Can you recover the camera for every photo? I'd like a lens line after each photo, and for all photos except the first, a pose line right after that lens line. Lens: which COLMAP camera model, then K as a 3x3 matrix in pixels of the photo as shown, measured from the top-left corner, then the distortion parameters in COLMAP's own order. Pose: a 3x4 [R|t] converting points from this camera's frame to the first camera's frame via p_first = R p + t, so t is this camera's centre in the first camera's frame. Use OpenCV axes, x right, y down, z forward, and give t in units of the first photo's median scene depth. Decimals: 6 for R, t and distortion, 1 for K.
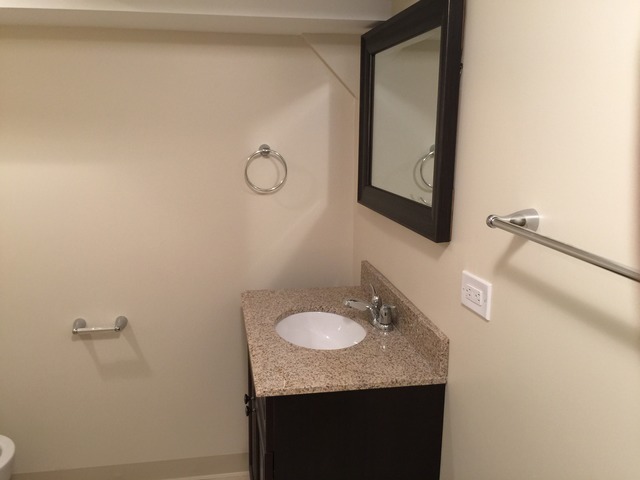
lens RADIAL K [[536.9, 0, 333.1], [0, 536.9, 241.3], [0, 0, 1]] dist [0.034177, -0.007192]
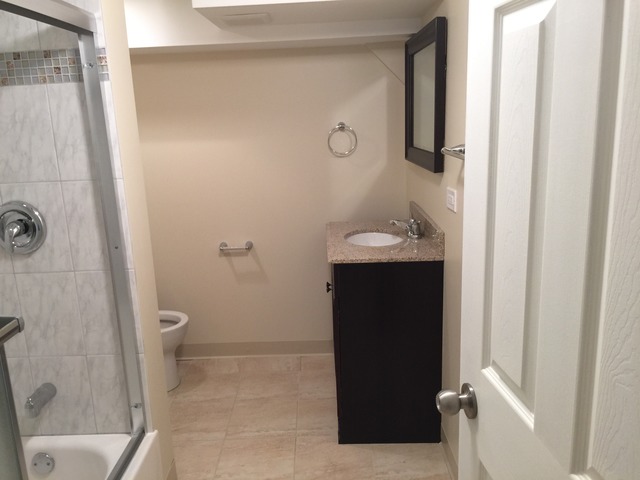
lens RADIAL K [[545.0, 0, 318.4], [0, 545.0, 238.4], [0, 0, 1]] dist [0.076406, -0.122077]
pose [[0.976504, -0.004926, -0.215445, 0.134259], [0.008593, 0.999834, 0.016088, 0.113881], [0.215330, -0.017561, 0.976383, -0.476285]]
